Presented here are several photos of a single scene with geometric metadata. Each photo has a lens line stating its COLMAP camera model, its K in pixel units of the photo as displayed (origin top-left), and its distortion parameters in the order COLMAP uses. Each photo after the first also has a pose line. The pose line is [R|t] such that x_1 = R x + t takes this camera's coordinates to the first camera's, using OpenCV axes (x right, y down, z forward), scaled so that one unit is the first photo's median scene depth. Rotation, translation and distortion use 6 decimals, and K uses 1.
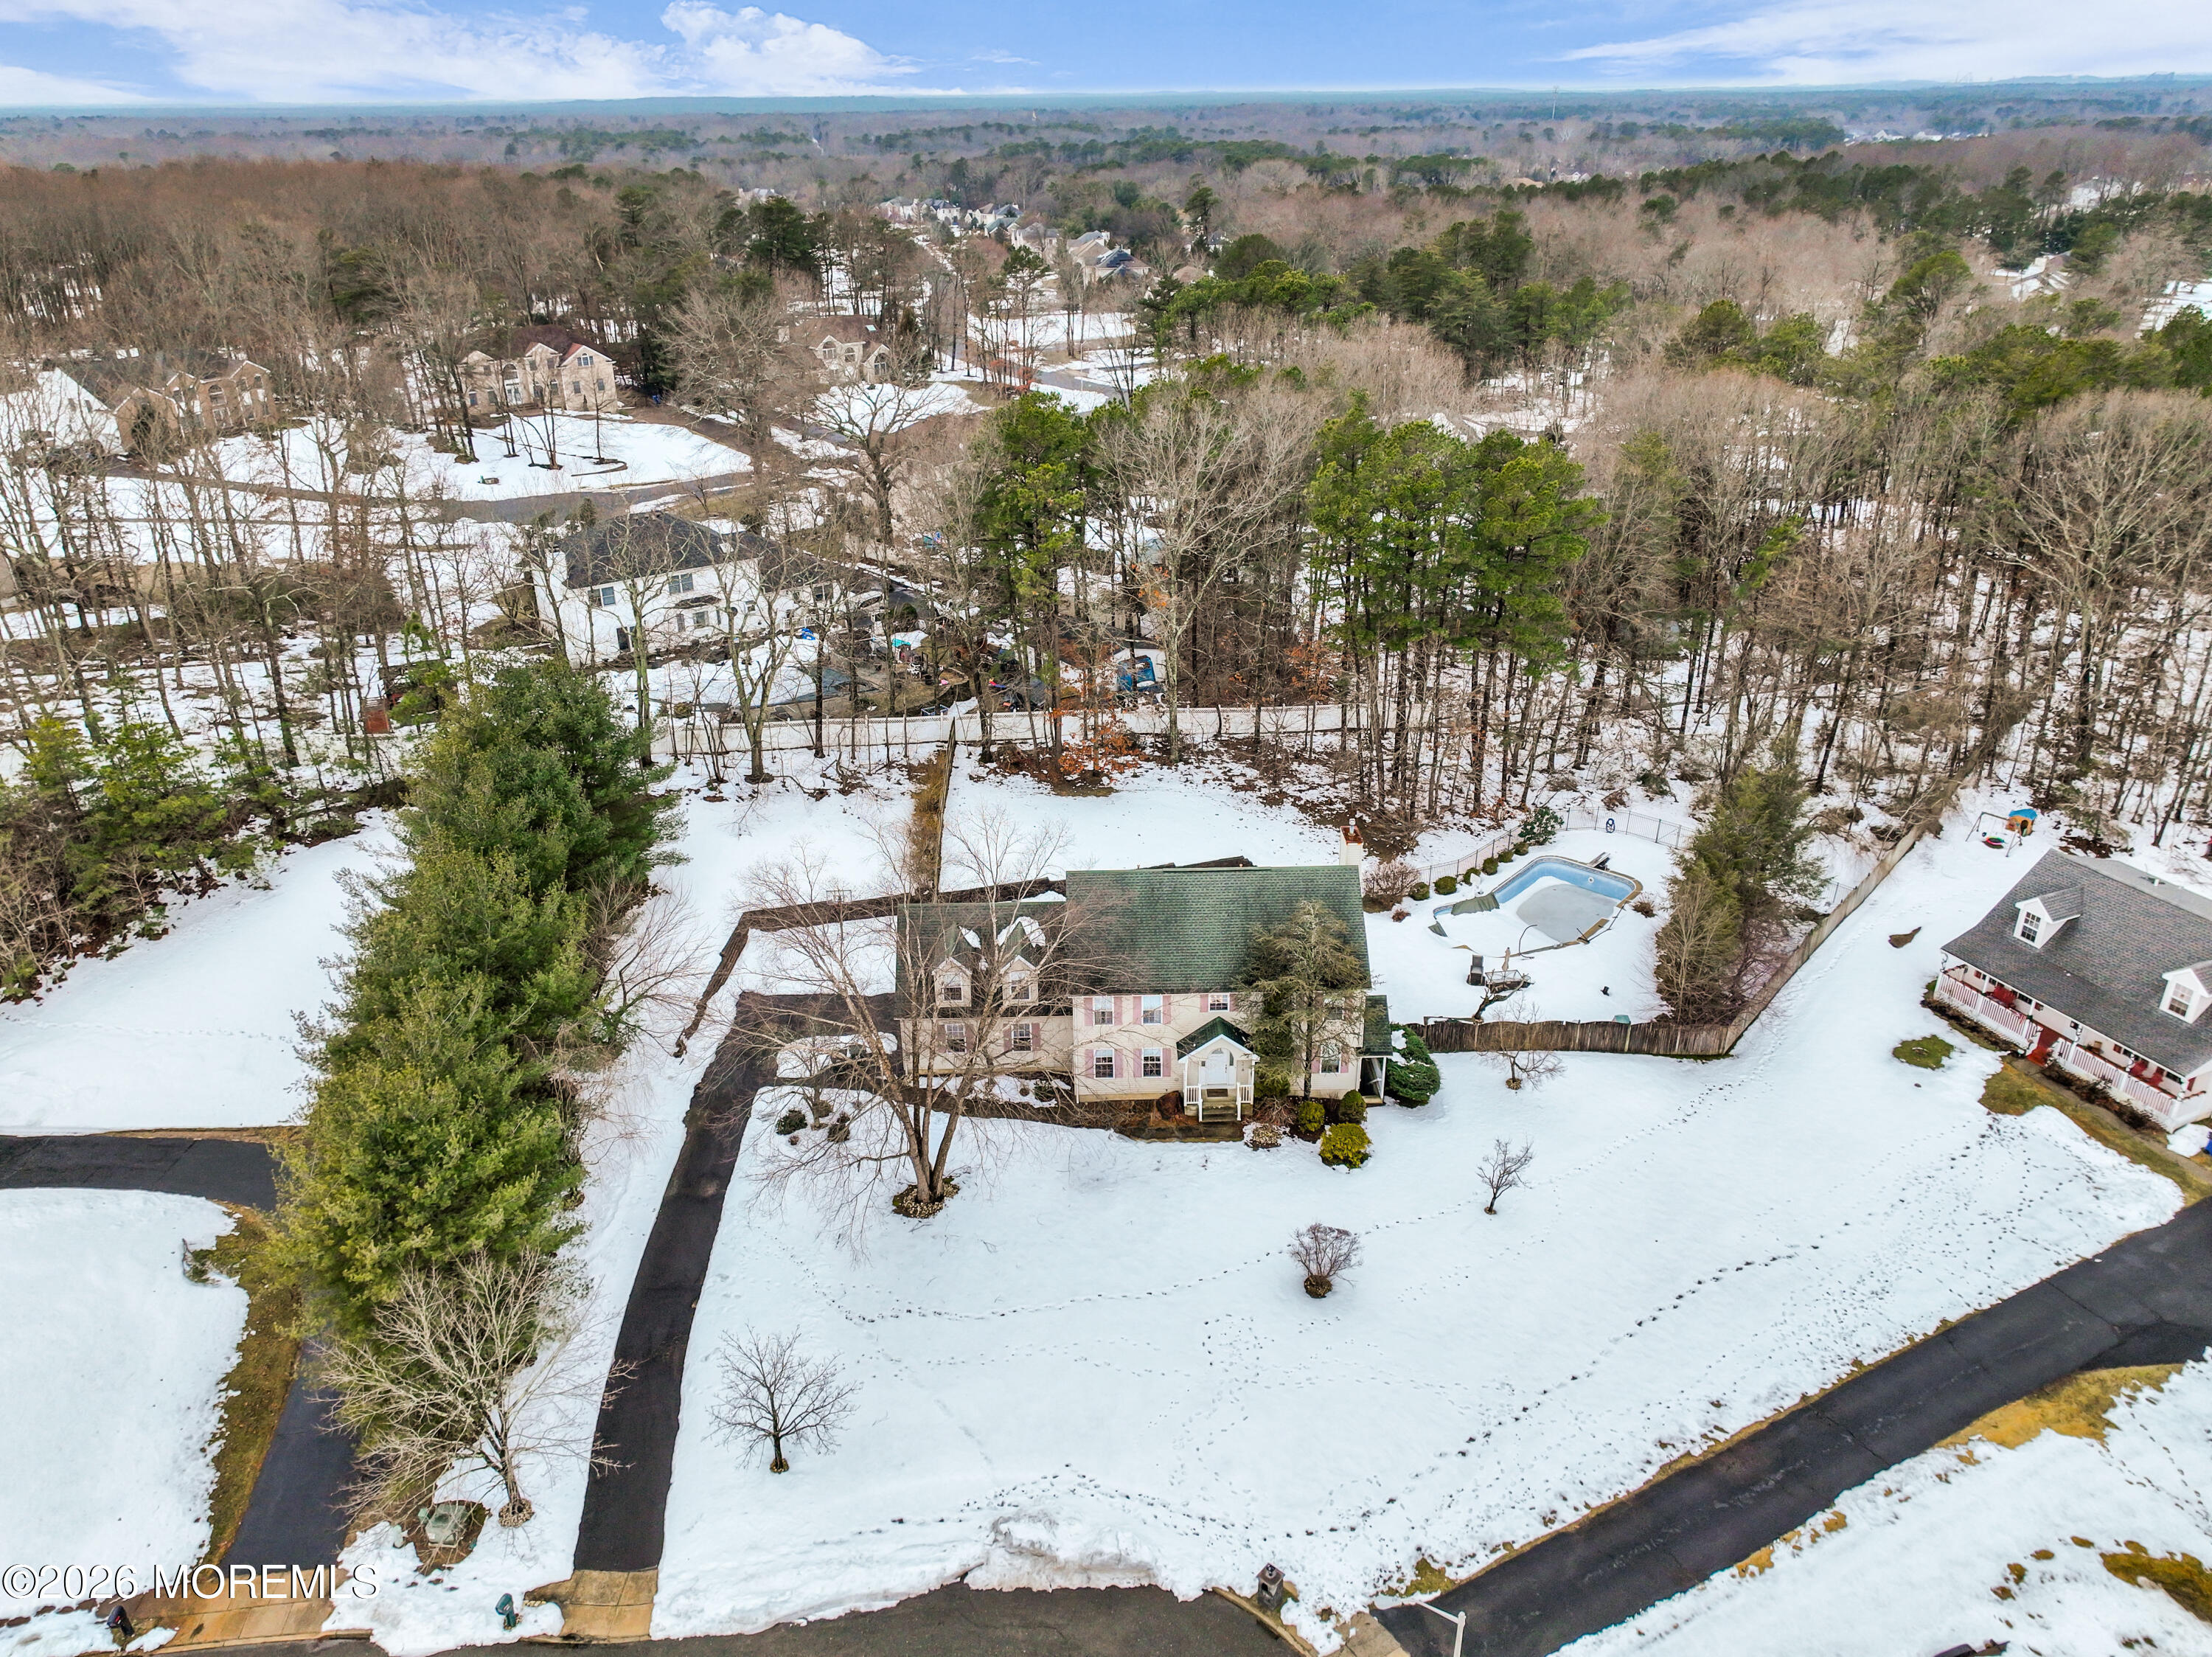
lens RADIAL K [[1575.1, 0, 1106.0], [0, 1575.1, 828.5], [0, 0, 1]] dist [0.005424, 0.001233]
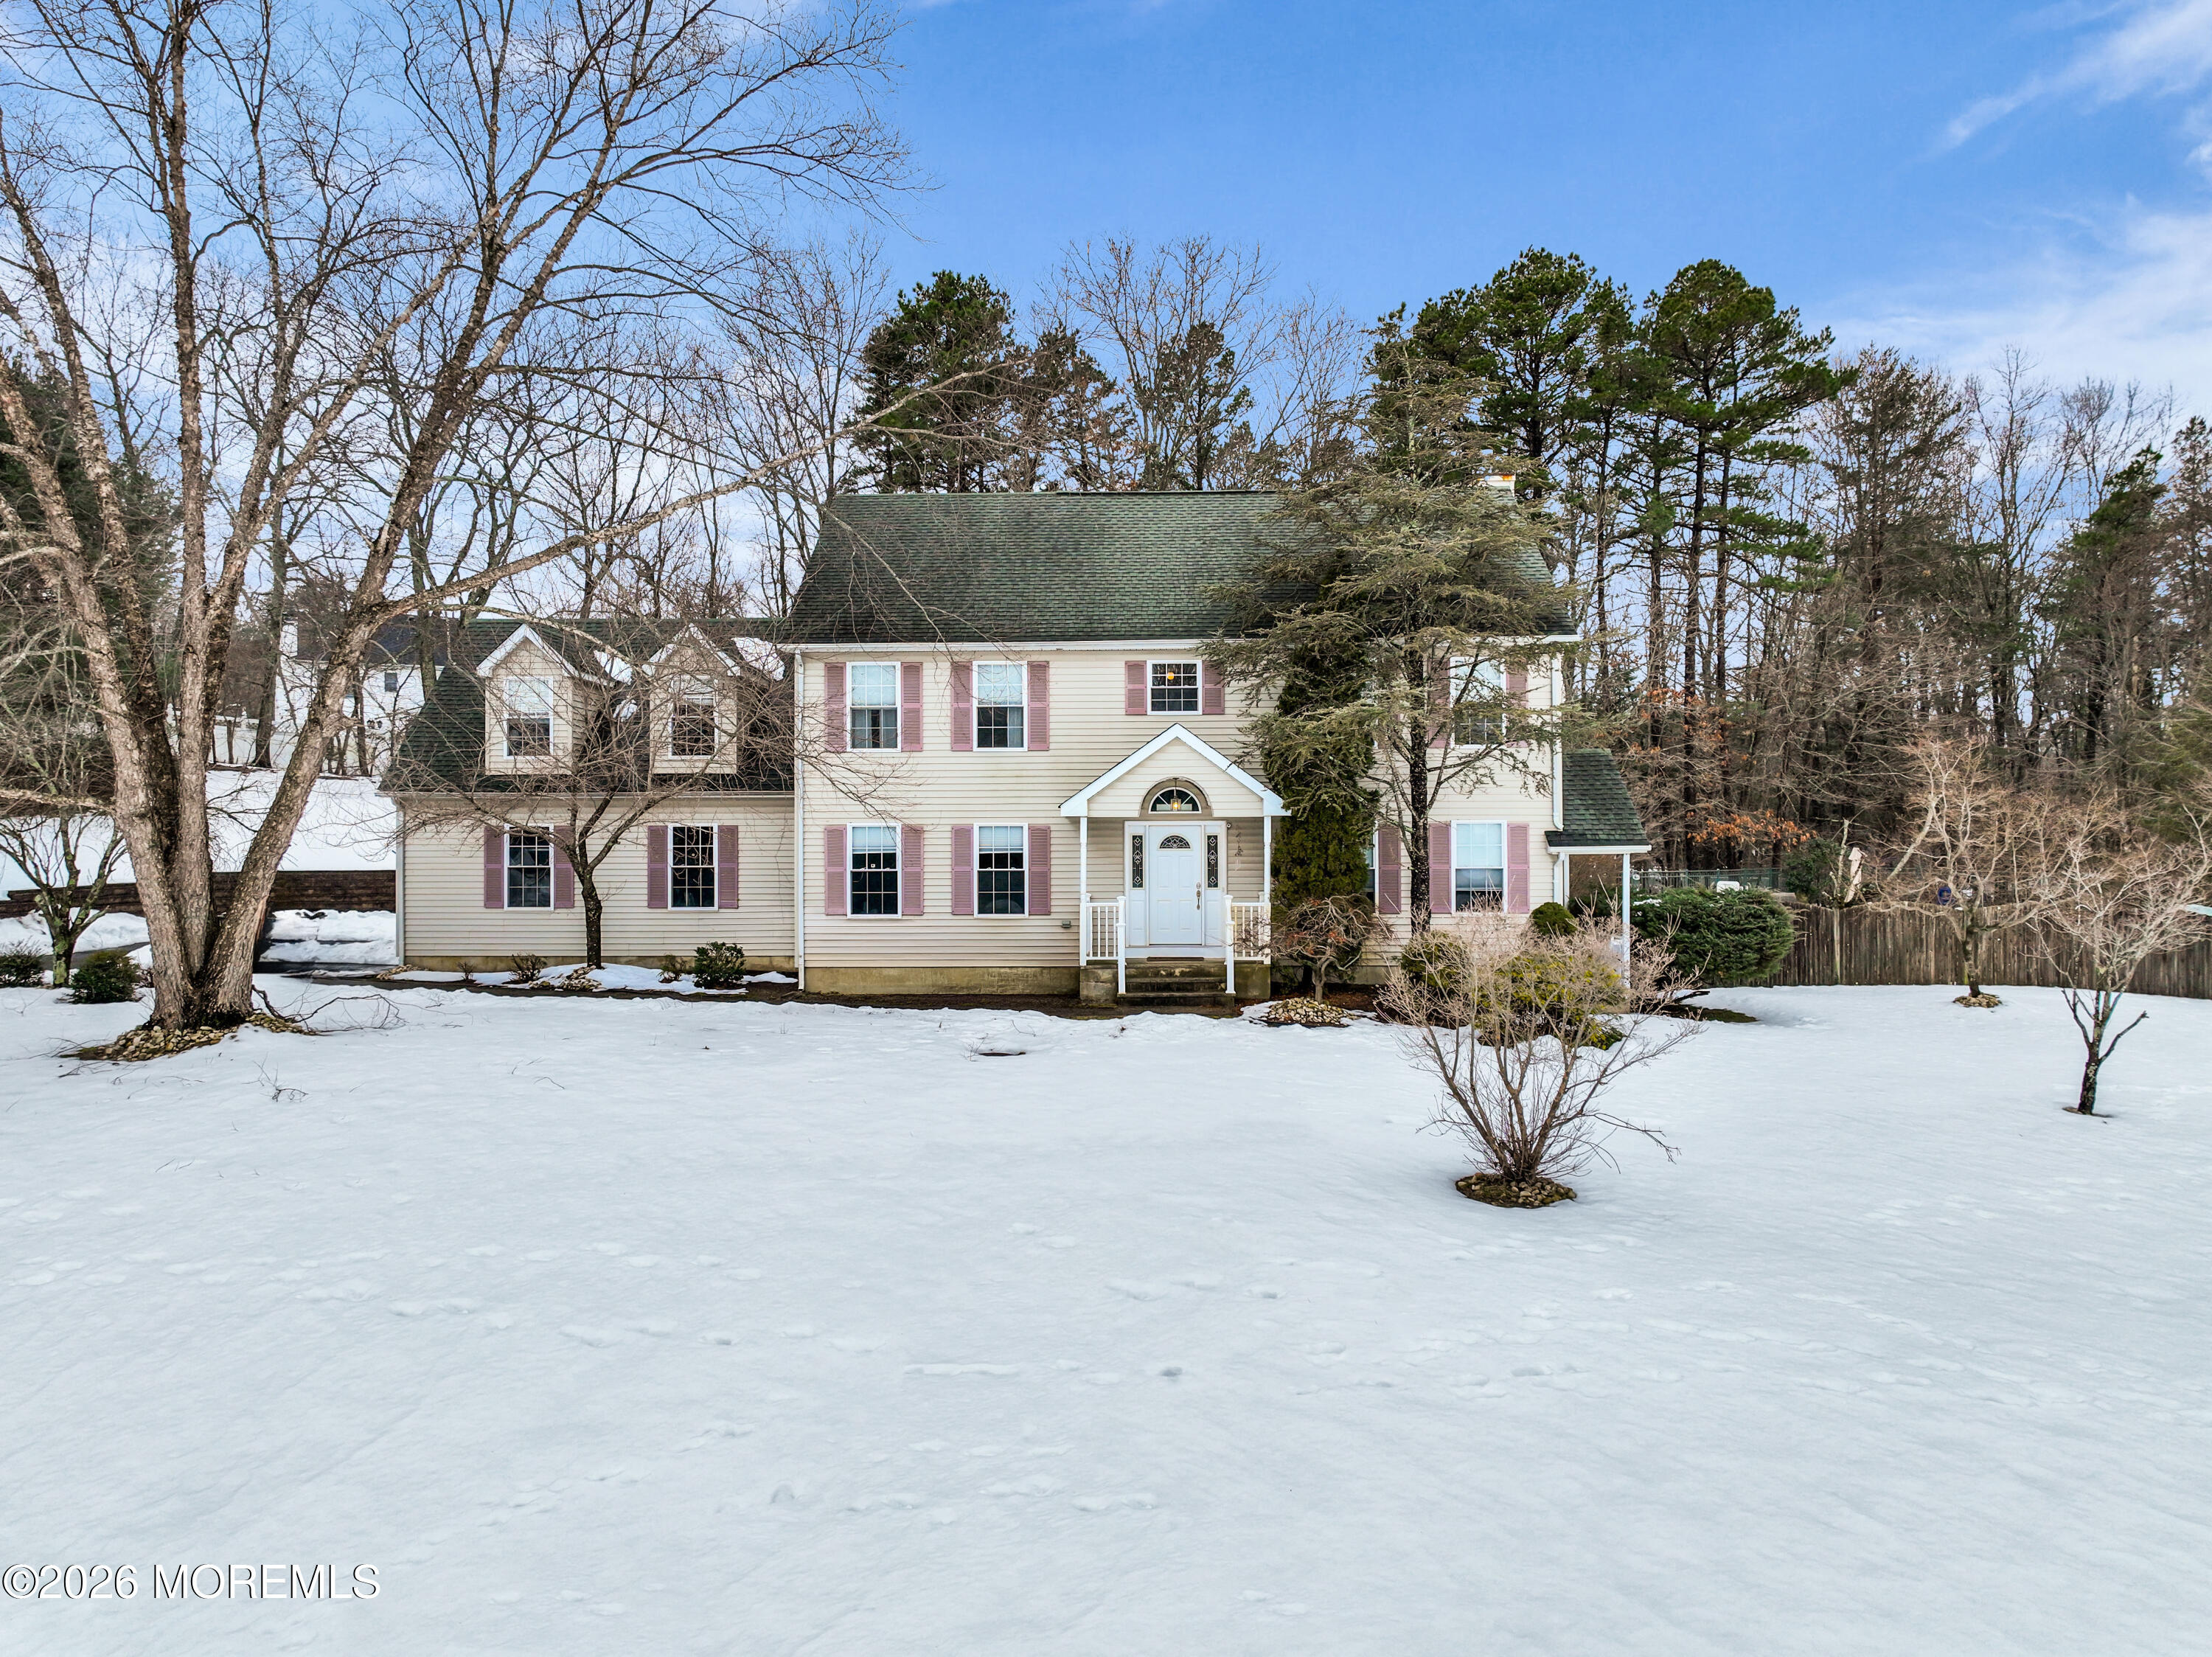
lens RADIAL K [[1575.1, 0, 1106.0], [0, 1575.1, 828.5], [0, 0, 1]] dist [0.005424, 0.001233]
pose [[0.998847, 0.014808, -0.045671, 0.071142], [-0.033603, 0.895040, -0.444718, 0.305413], [0.034292, 0.445740, 0.894505, 0.656980]]
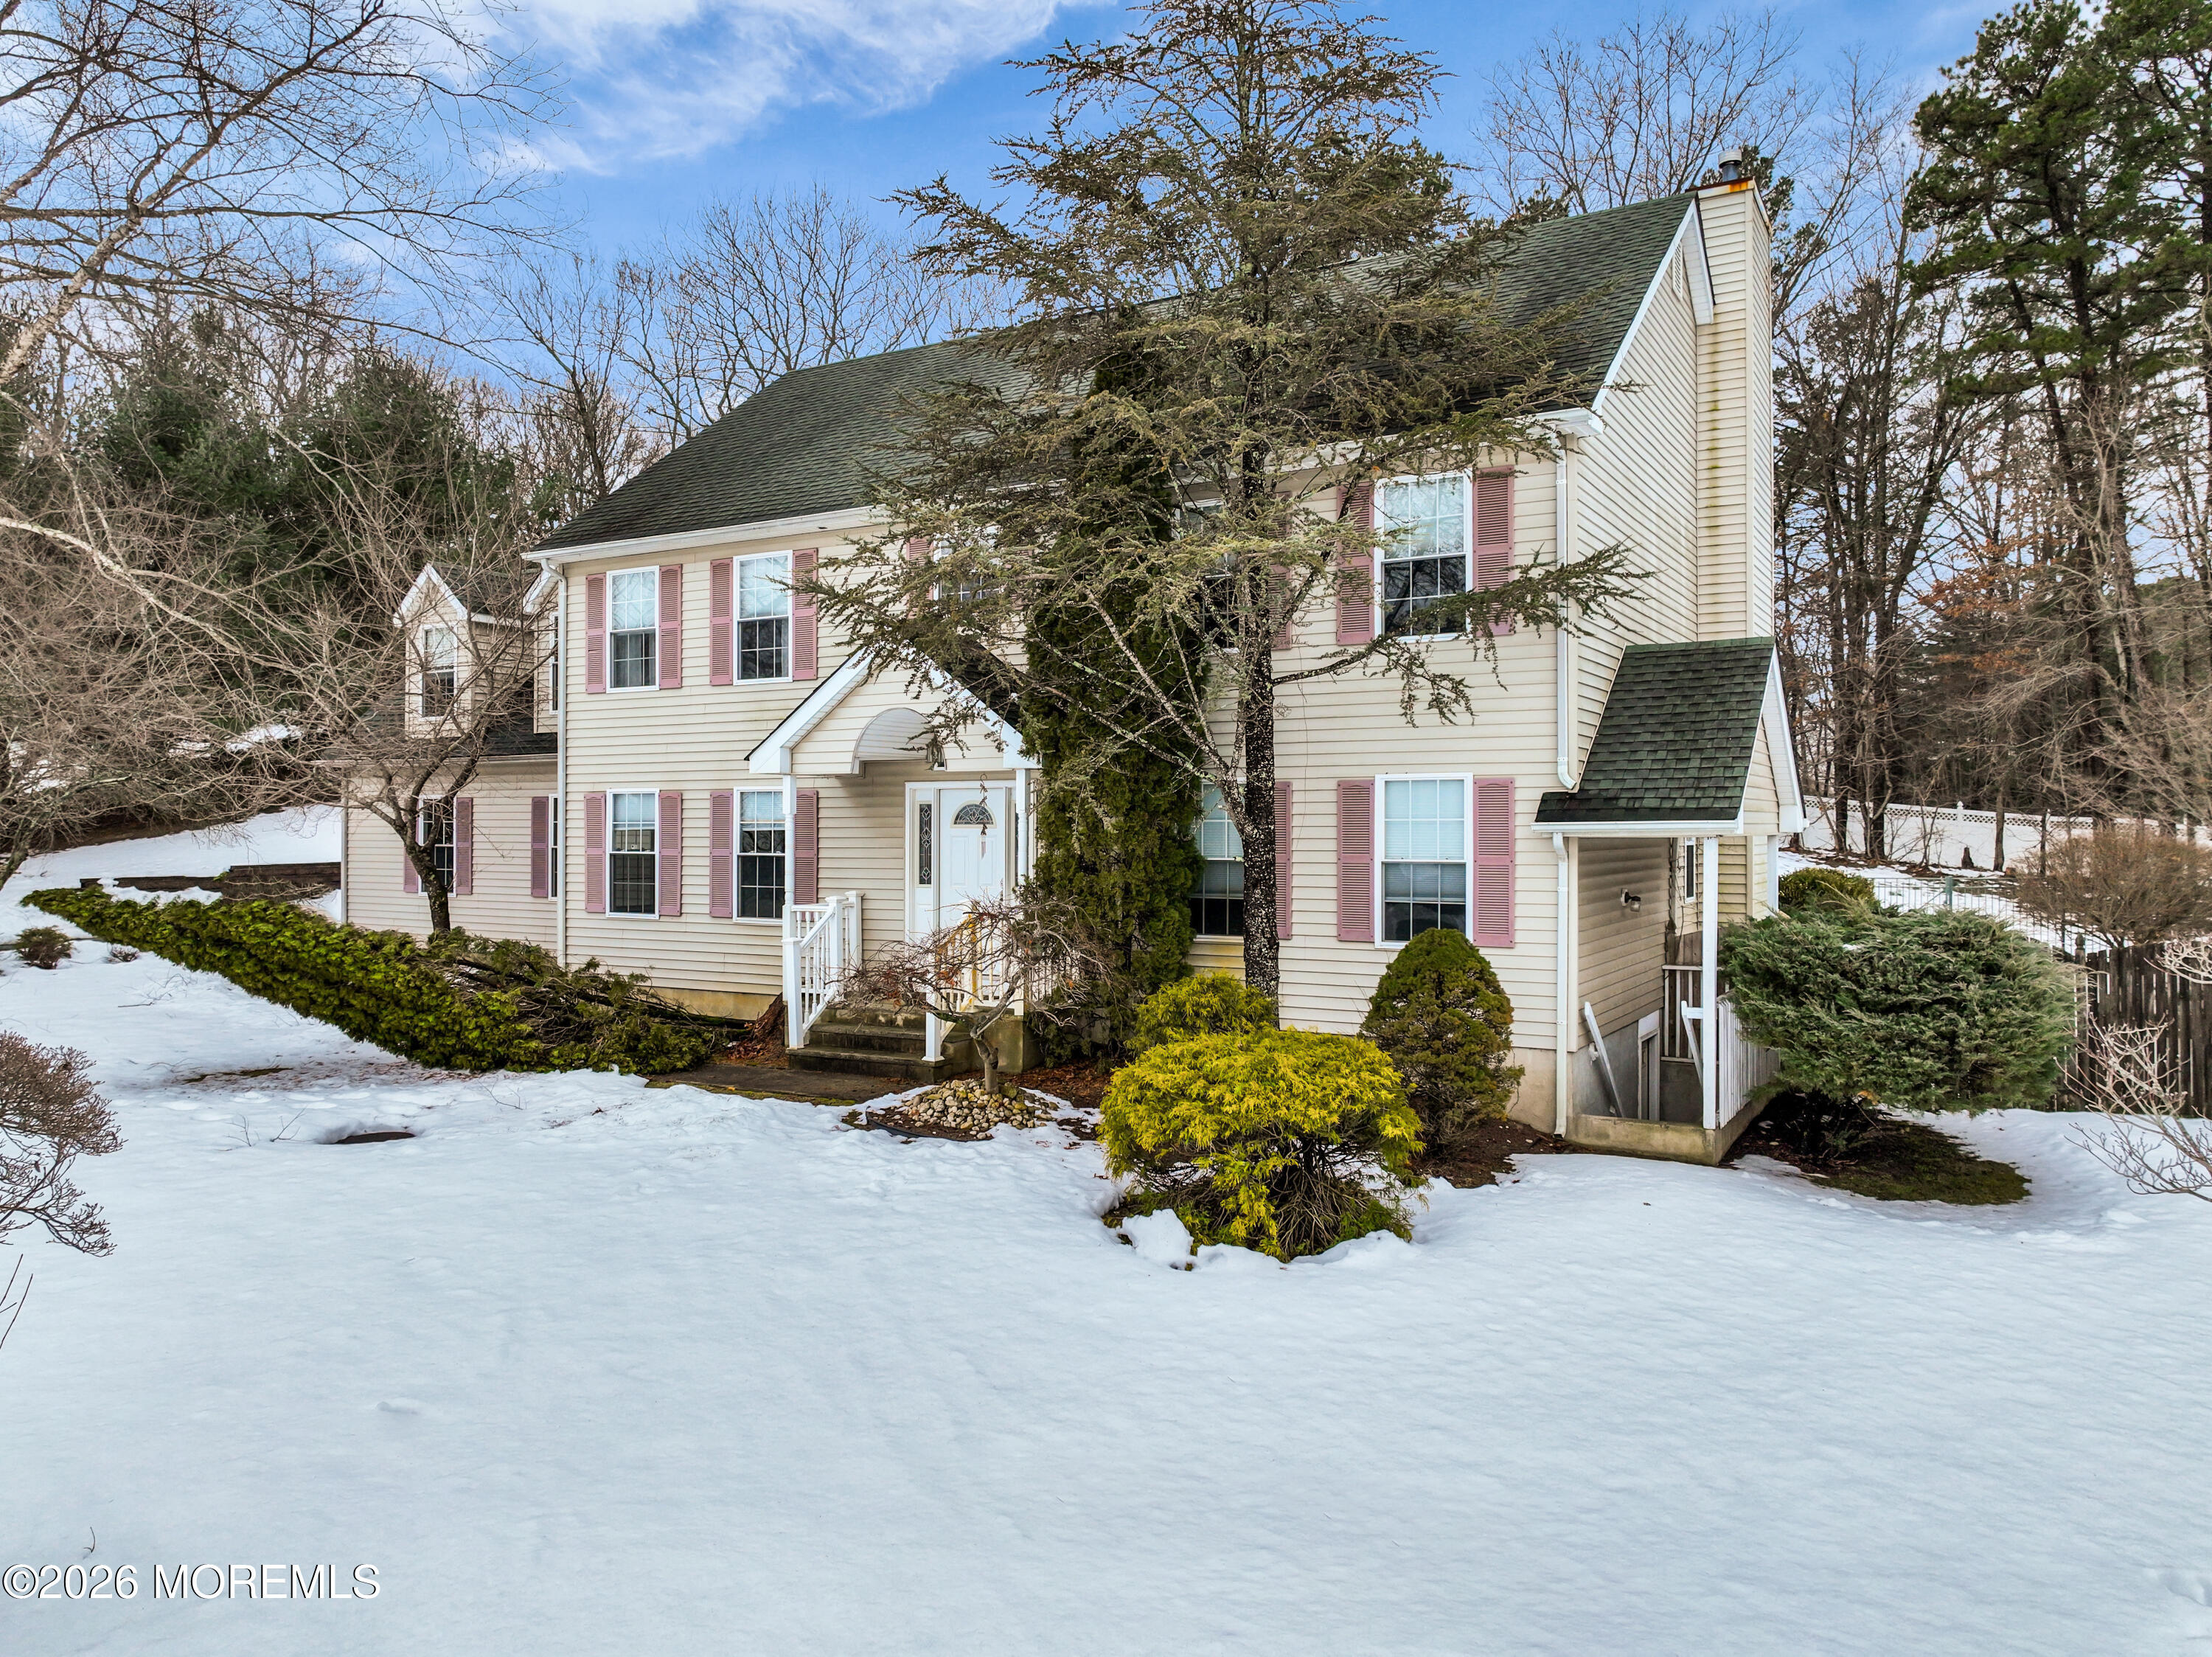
lens RADIAL K [[1605.8, 0, 1106.0], [0, 1605.8, 828.5], [0, 0, 1]] dist [-0.007264, -0.004997]
pose [[0.851521, 0.019290, -0.523965, 0.215368], [-0.249775, 0.893569, -0.373024, 0.228626], [0.461004, 0.448511, 0.765711, 0.818255]]
